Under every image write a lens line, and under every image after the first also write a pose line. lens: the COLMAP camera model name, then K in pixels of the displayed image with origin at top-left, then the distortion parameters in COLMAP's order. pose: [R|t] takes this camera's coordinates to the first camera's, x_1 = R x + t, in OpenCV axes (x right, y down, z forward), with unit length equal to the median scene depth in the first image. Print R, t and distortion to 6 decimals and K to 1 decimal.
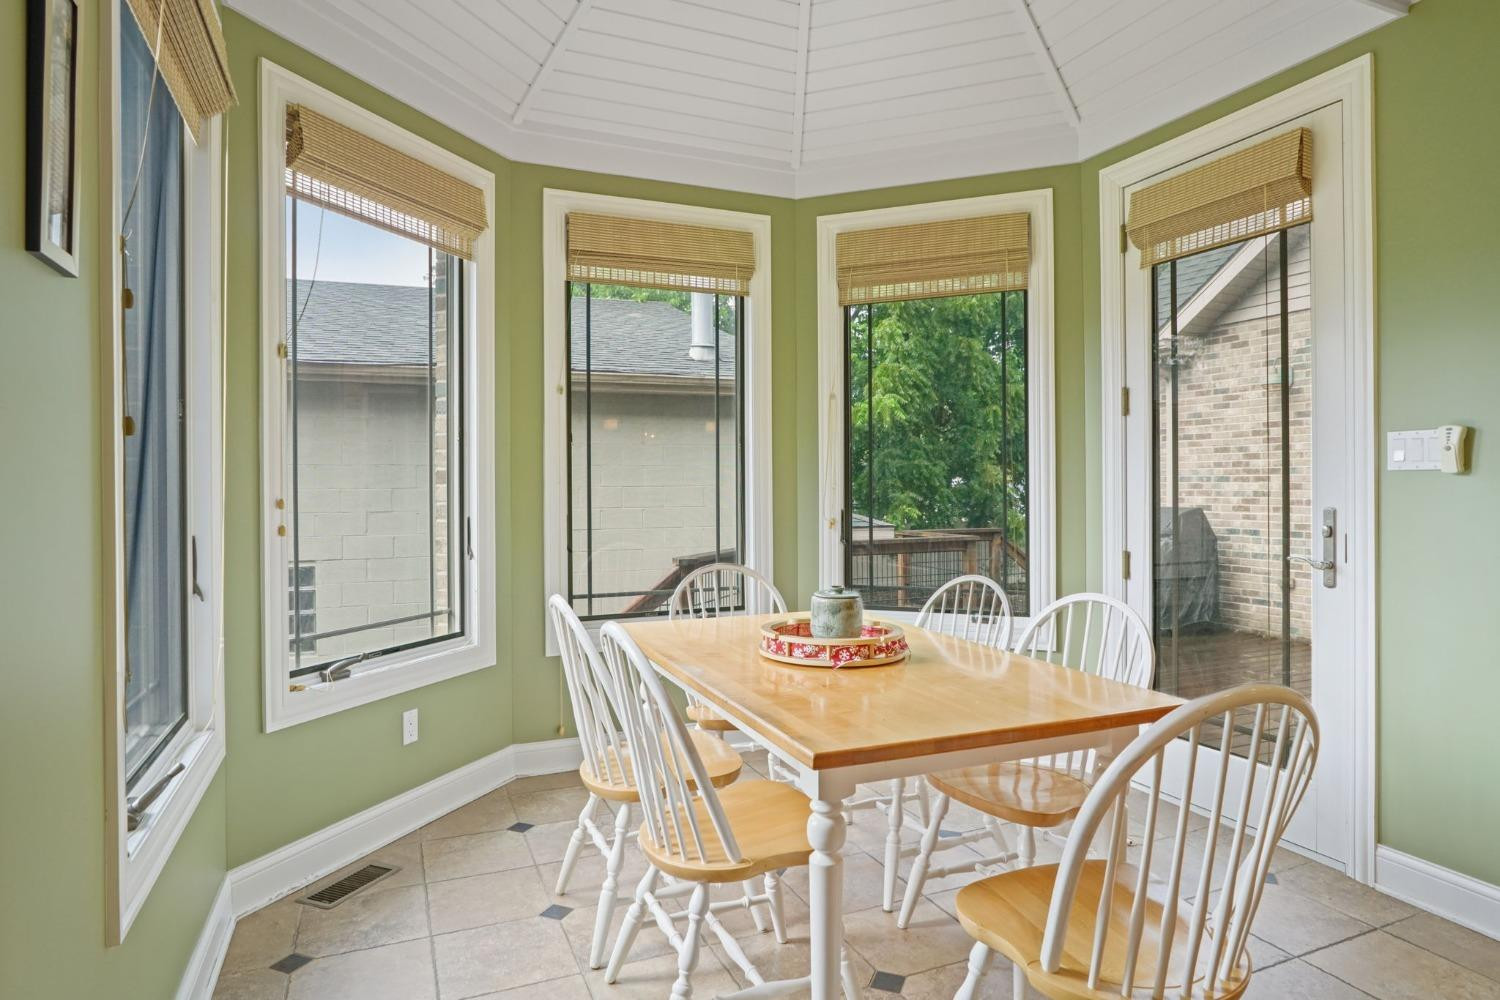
lens RADIAL K [[867.3, 0, 741.2], [0, 867.3, 485.0], [0, 0, 1]] dist [-0.034042, 0.016235]
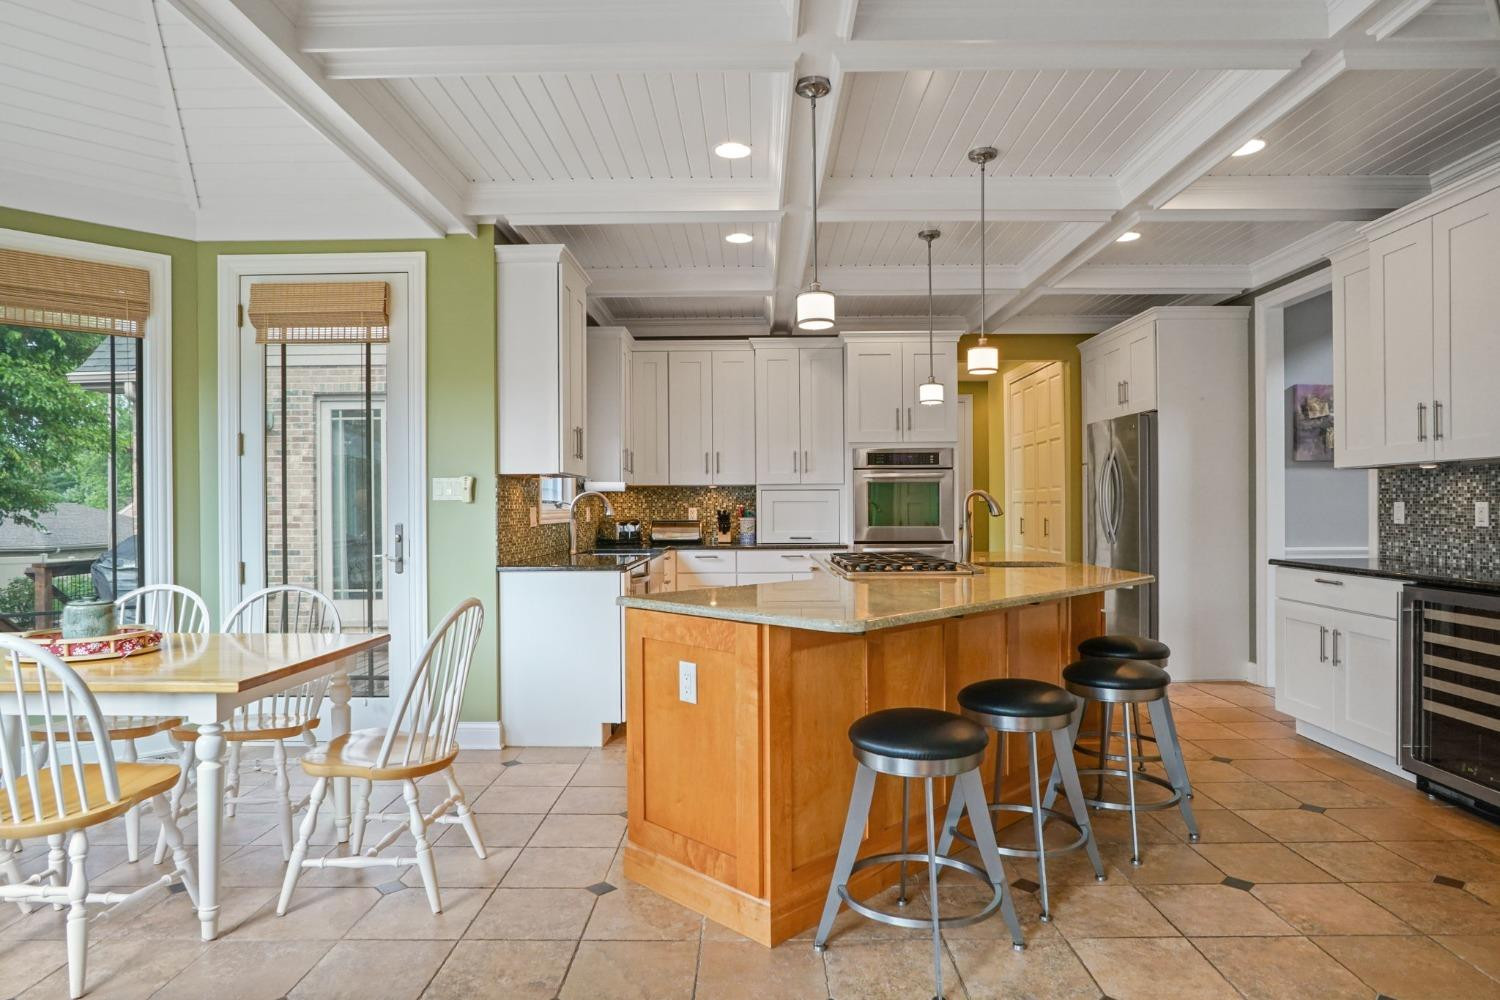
lens RADIAL K [[867.3, 0, 774.7], [0, 867.3, 505.4], [0, 0, 1]] dist [-0.034042, 0.016235]
pose [[0.379830, 0.003106, 0.925051, -0.536358], [0.006144, 0.999964, -0.005880, 0.006658], [-0.925036, 0.007917, 0.379797, -0.261188]]
